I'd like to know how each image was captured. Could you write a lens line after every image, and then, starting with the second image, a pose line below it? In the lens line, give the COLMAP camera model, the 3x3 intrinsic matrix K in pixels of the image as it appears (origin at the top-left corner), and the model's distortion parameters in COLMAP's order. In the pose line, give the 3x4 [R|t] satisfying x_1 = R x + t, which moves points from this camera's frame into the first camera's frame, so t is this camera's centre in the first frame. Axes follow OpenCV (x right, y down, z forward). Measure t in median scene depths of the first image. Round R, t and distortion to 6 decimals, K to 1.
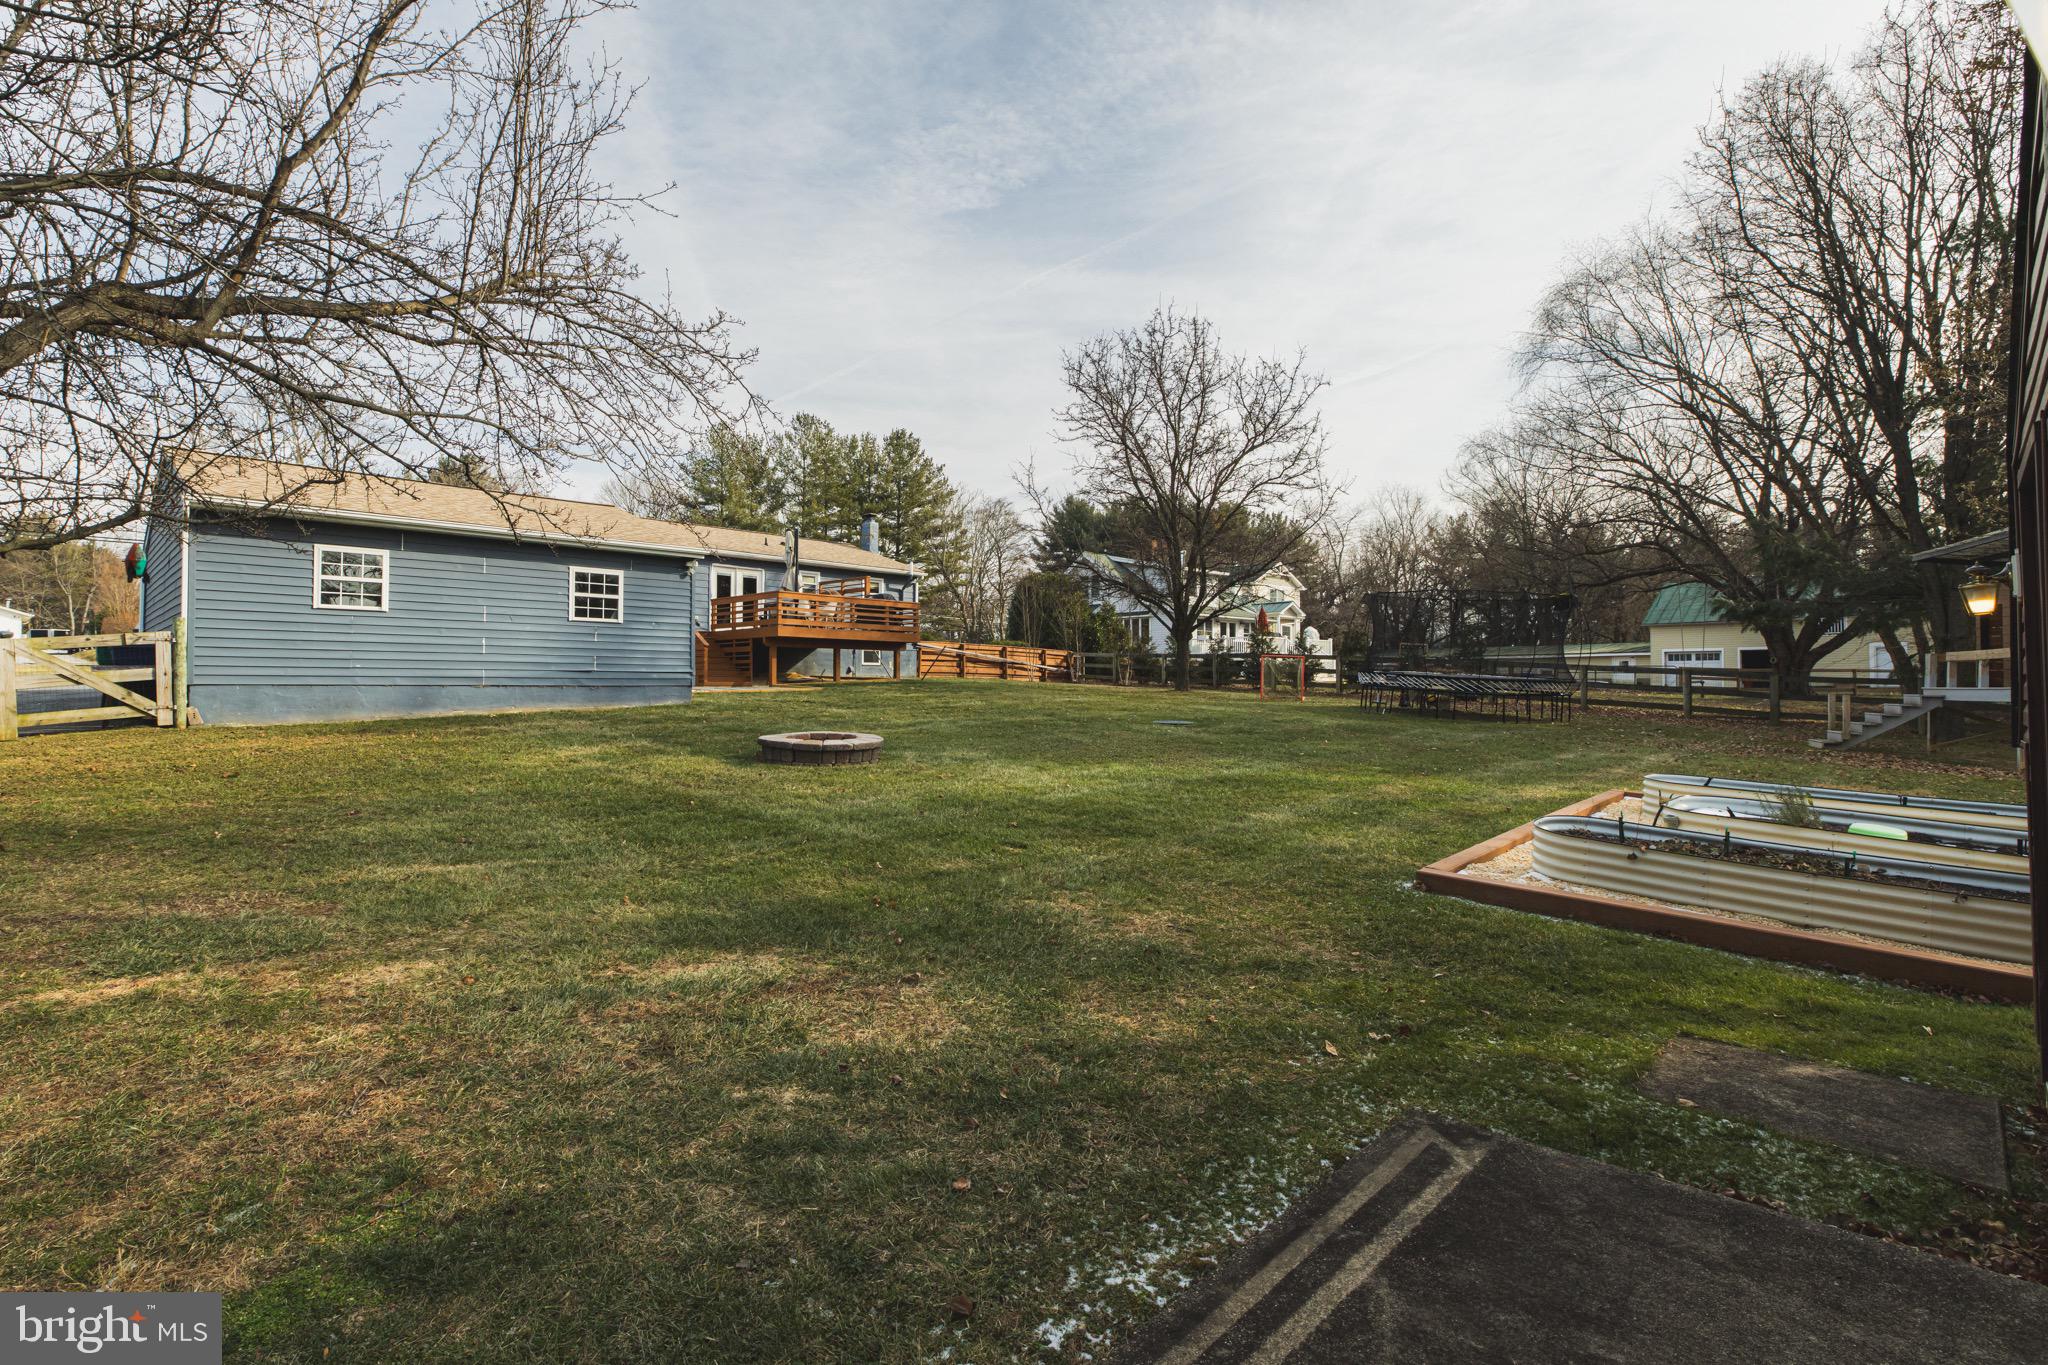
lens RADIAL K [[916.6, 0, 971.1], [0, 916.6, 668.2], [0, 0, 1]] dist [-0.001733, 0.000093]
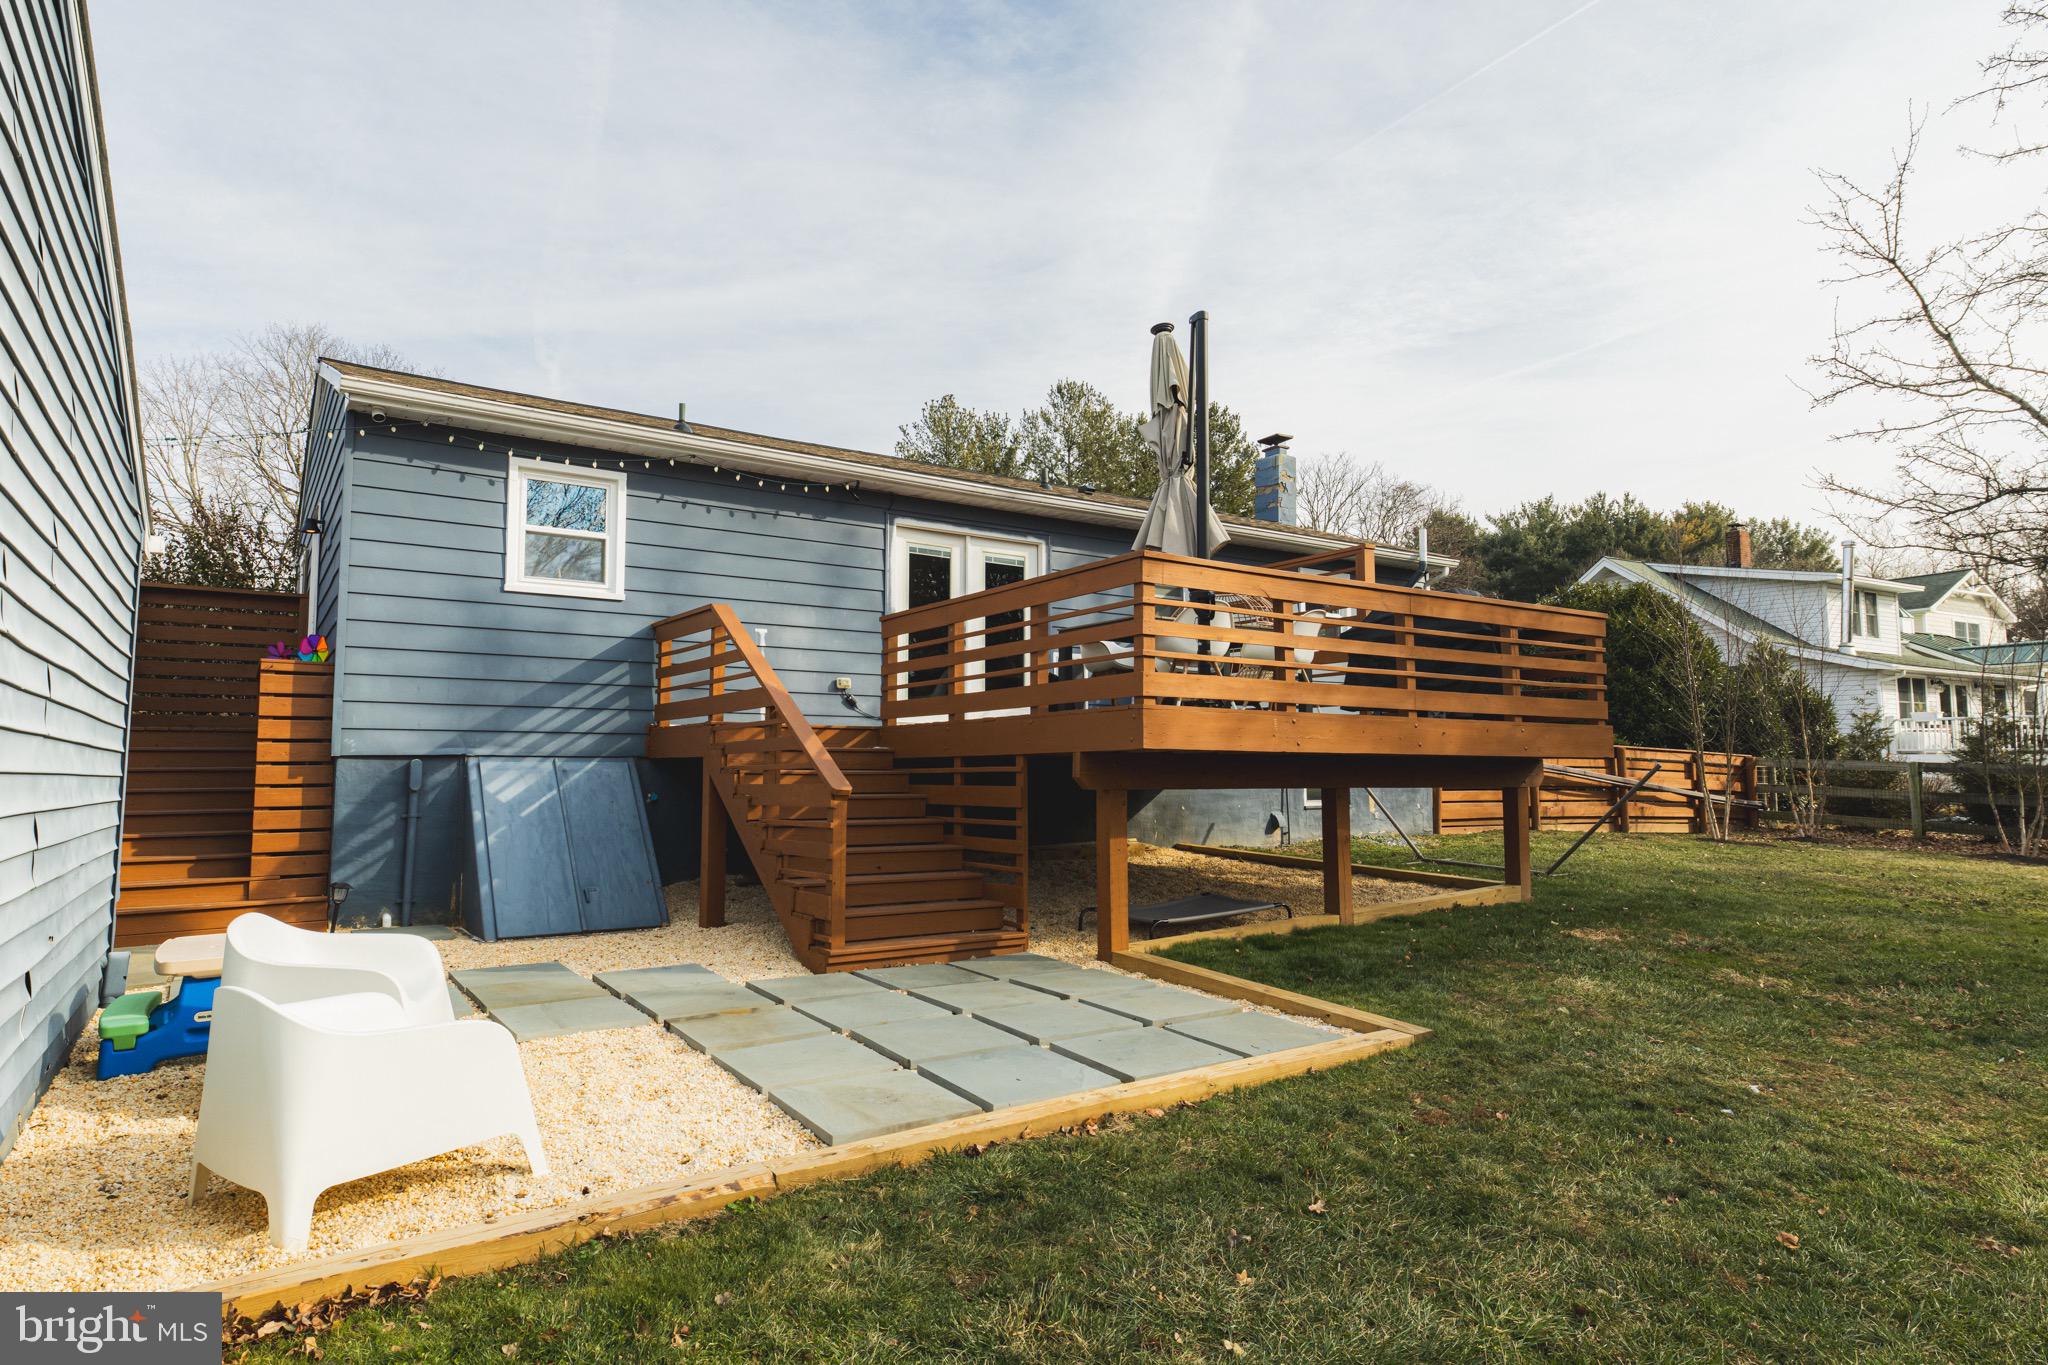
lens RADIAL K [[1105.8, 0, 1024.0], [0, 1105.8, 682.5], [0, 0, 1]] dist [0.000472, 0.000156]
pose [[0.979609, -0.016725, -0.200216, -0.131311], [0.004011, 0.997958, -0.063740, -0.023960], [0.200873, 0.061637, 0.977676, 0.518015]]
